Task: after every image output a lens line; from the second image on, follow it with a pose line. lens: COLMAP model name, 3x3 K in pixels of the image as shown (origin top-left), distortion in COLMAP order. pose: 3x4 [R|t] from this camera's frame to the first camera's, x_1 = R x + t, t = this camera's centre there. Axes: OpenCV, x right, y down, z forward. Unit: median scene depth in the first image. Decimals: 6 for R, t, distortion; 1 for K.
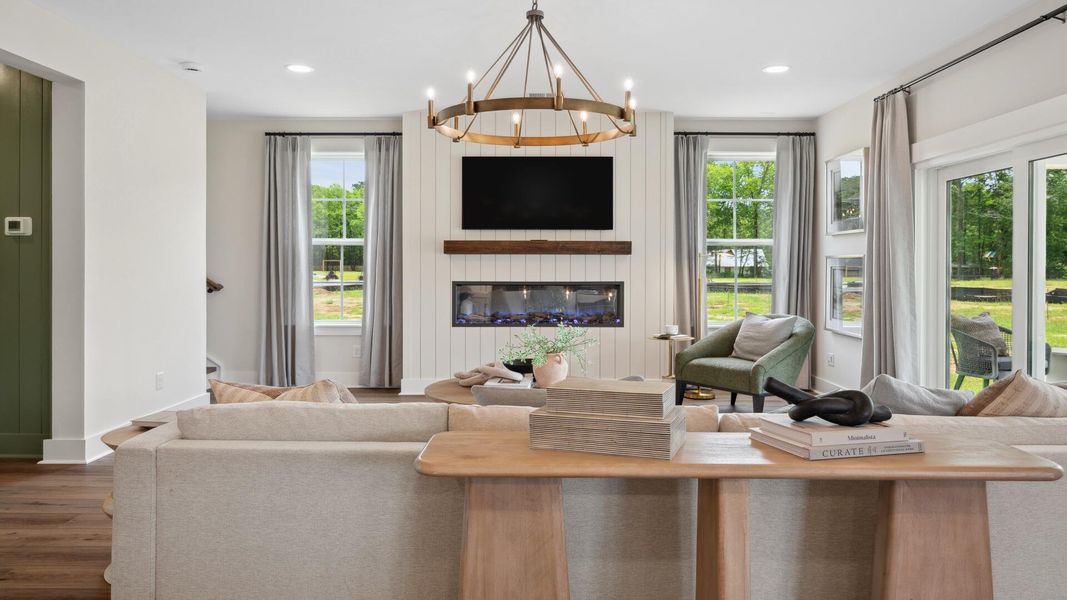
lens RADIAL K [[737.7, 0, 535.4], [0, 737.7, 263.7], [0, 0, 1]] dist [-0.003119, -0.004242]
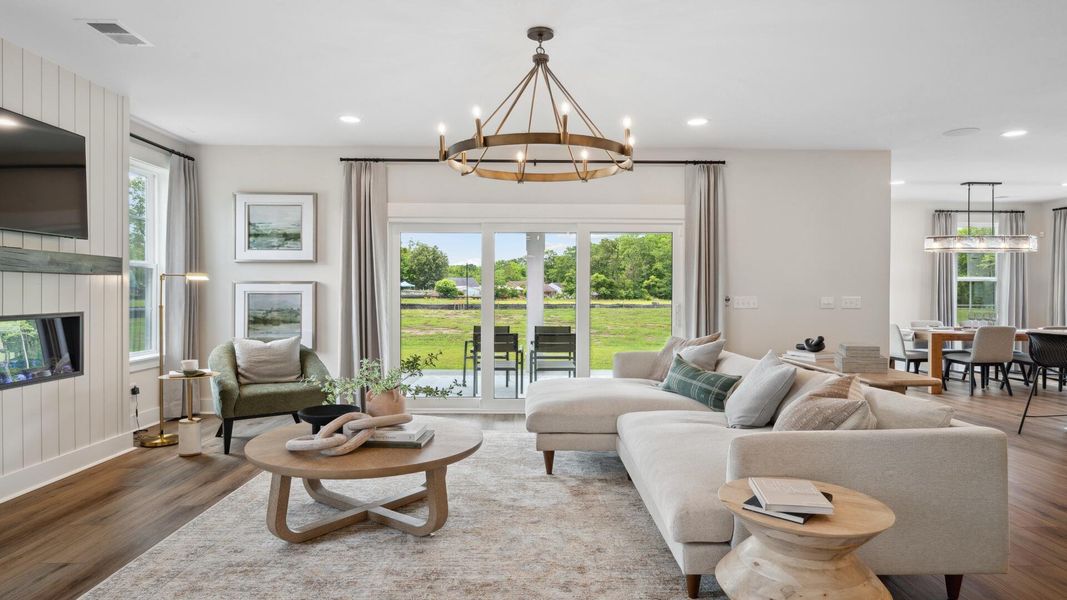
lens RADIAL K [[605.9, 0, 531.7], [0, 605.9, 285.4], [0, 0, 1]] dist [-0.004467, -0.001473]
pose [[-0.005169, 0.007225, 0.999961, -0.476060], [-0.002464, 0.999971, -0.007238, 0.001437], [-0.999984, -0.002502, -0.005151, 0.564905]]
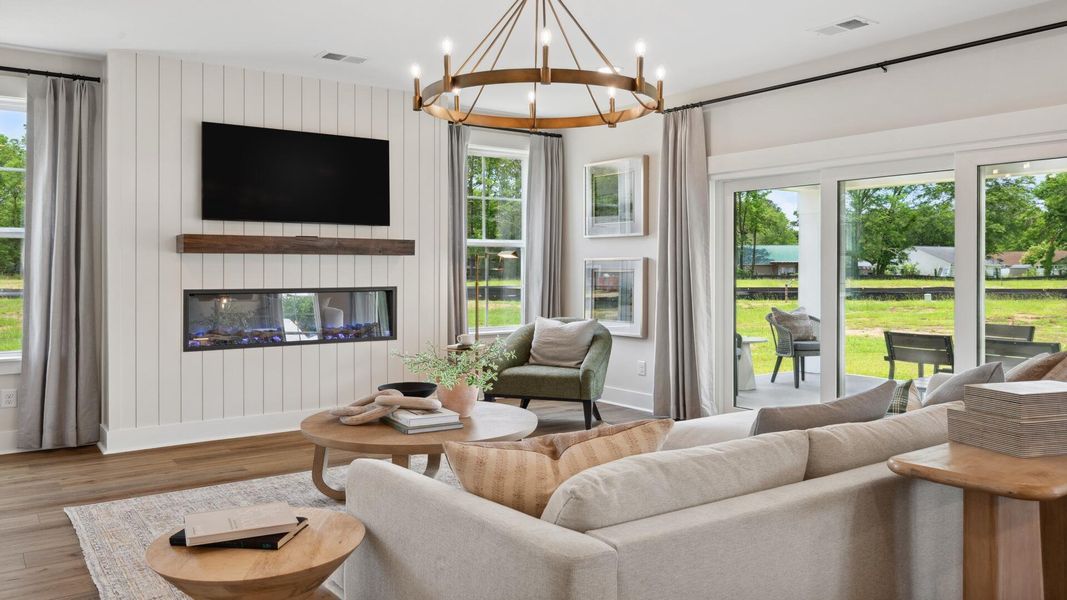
lens RADIAL K [[807.5, 0, 516.4], [0, 807.5, 270.3], [0, 0, 1]] dist [-0.001519, 0.001253]
pose [[0.810880, -0.002448, 0.585208, -0.318167], [0.001620, 0.999997, 0.001940, 0.003491], [-0.585210, -0.000625, 0.810881, 0.156018]]
